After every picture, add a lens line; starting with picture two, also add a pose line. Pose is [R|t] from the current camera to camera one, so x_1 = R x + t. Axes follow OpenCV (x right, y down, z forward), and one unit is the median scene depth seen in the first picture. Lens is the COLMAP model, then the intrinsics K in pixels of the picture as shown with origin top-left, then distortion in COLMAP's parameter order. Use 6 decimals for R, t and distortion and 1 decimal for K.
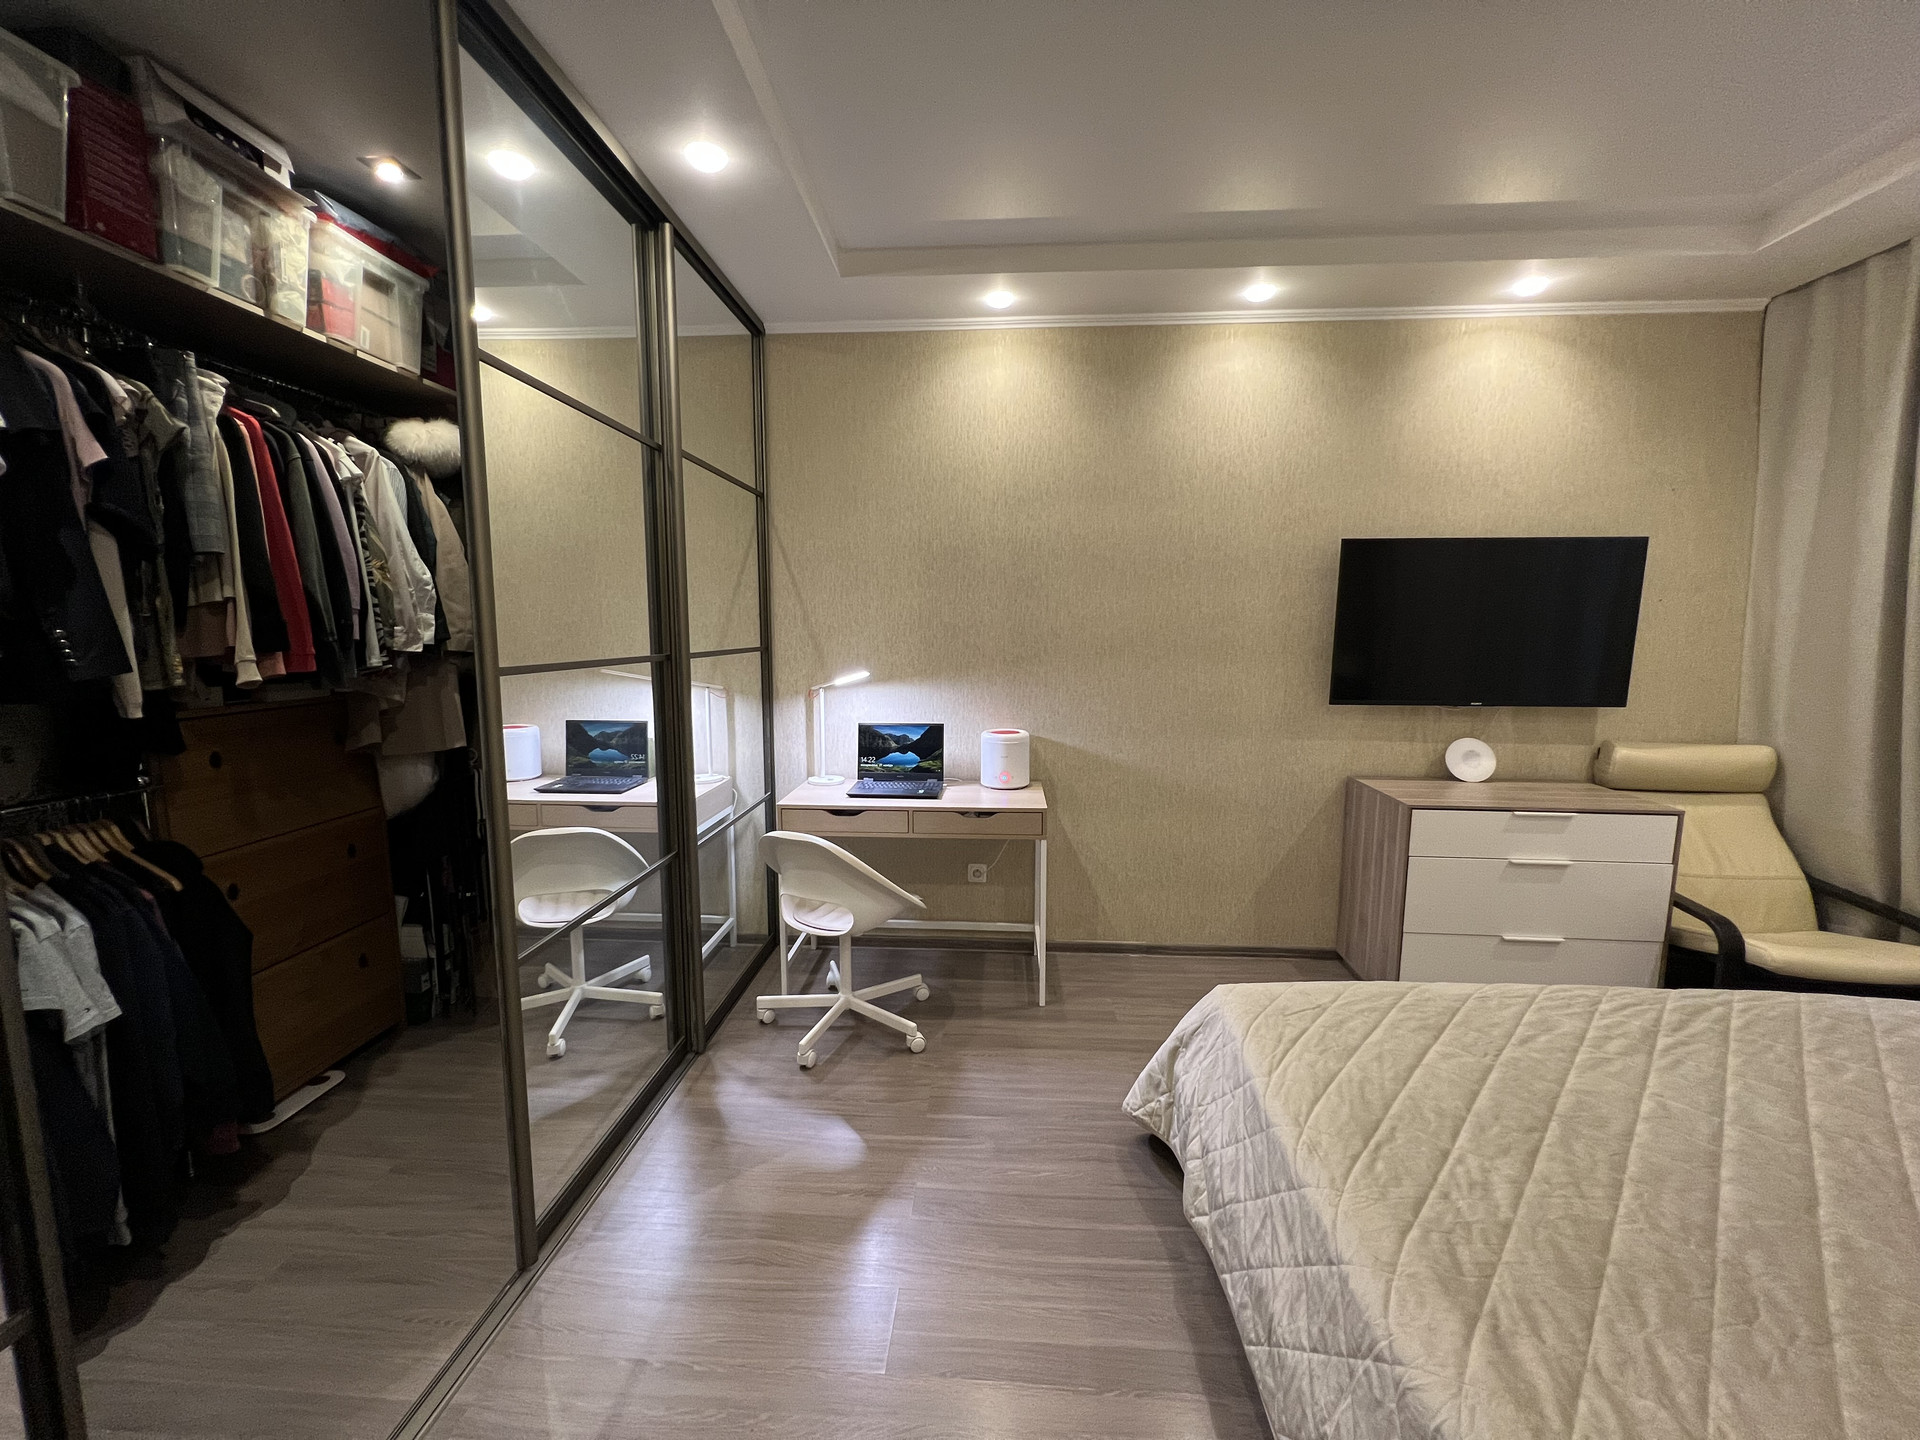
lens RADIAL K [[771.9, 0, 954.8], [0, 771.9, 715.7], [0, 0, 1]] dist [-0.001109, 0.001222]
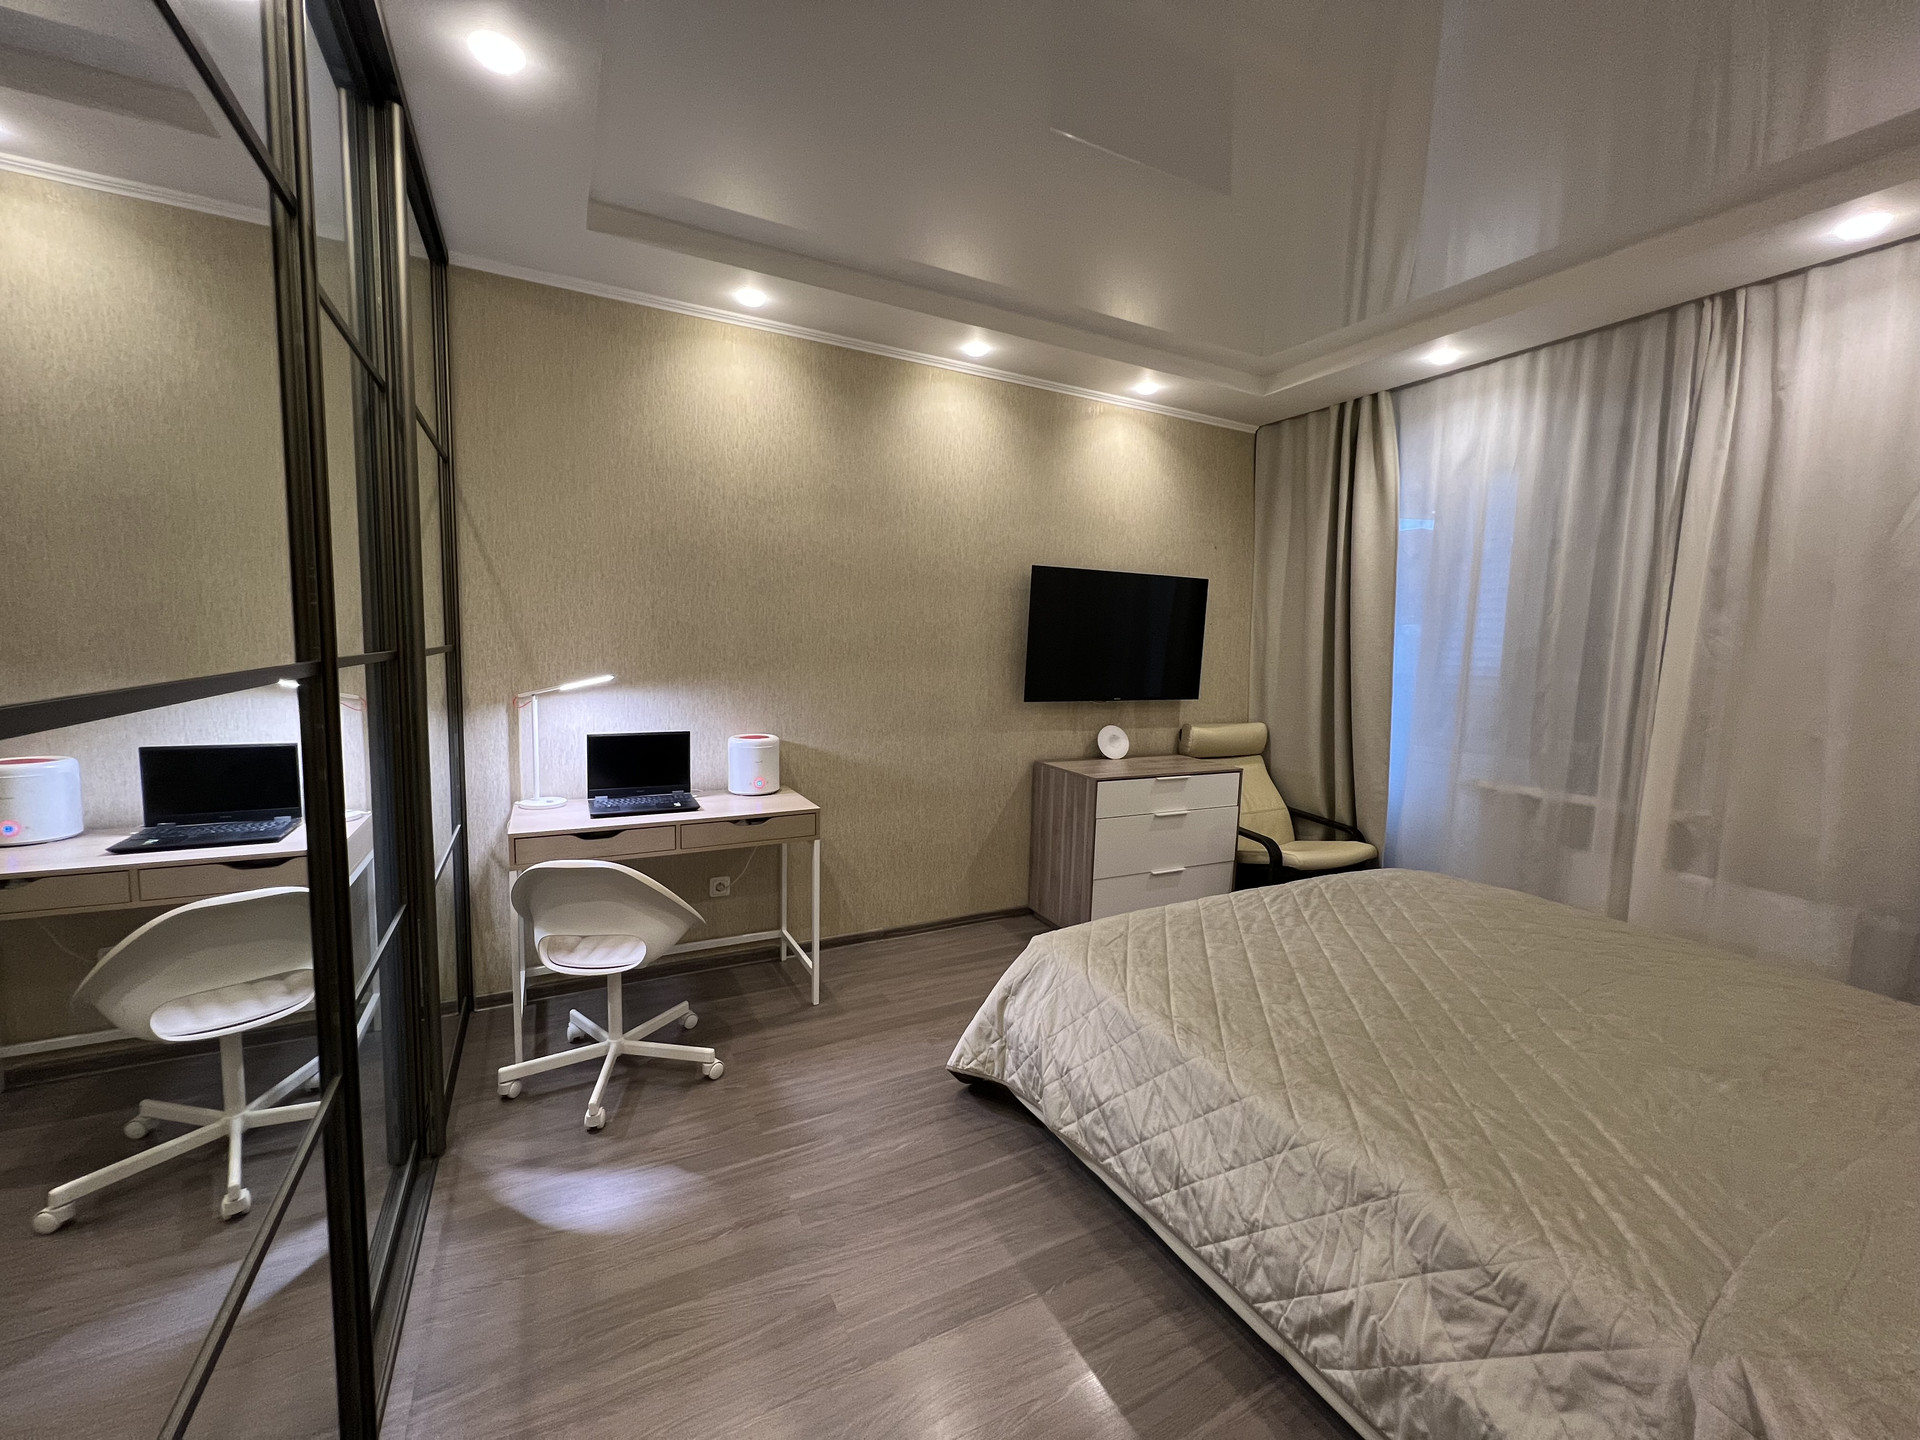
lens RADIAL K [[771.9, 0, 956.4], [0, 771.9, 716.8], [0, 0, 1]] dist [-0.001109, 0.001222]
pose [[0.852294, -0.030658, 0.522164, -0.252637], [0.036358, 0.999339, -0.000669, 0.006323], [-0.521798, 0.019555, 0.852845, 0.033449]]
